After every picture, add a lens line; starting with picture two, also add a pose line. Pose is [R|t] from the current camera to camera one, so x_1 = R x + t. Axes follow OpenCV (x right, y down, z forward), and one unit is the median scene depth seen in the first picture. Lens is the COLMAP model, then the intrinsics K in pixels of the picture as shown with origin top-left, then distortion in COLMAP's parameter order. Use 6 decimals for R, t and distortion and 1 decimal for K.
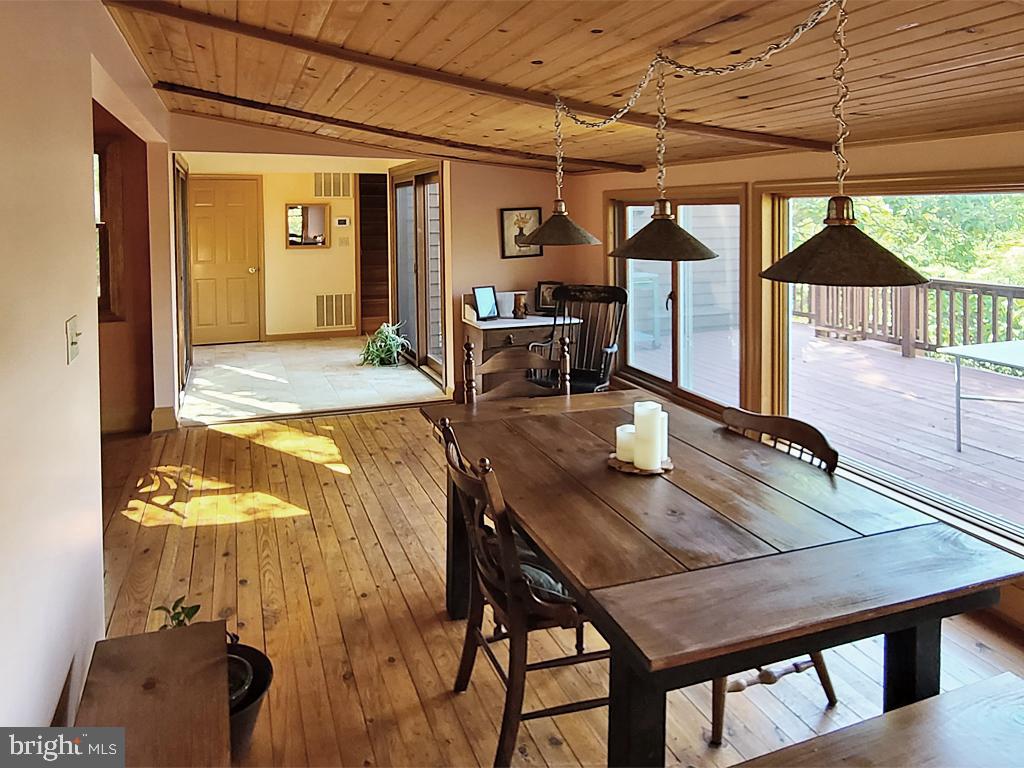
lens RADIAL K [[694.4, 0, 508.9], [0, 694.4, 328.9], [0, 0, 1]] dist [-0.002842, -0.000688]
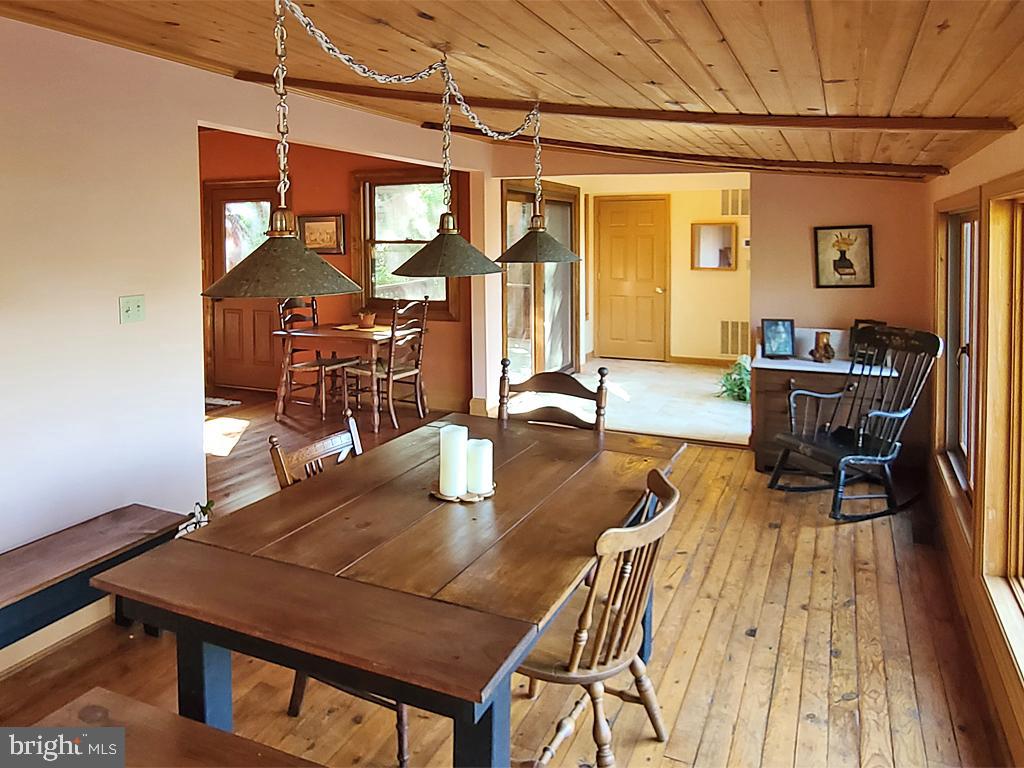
lens RADIAL K [[741.9, 0, 512.0], [0, 741.9, 384.0], [0, 0, 1]] dist [-0.002328, -0.001554]
pose [[0.707139, 0.141509, -0.692770, 0.364434], [-0.118709, 0.989622, 0.080975, -0.016695], [0.697039, 0.024977, 0.716598, 0.119349]]
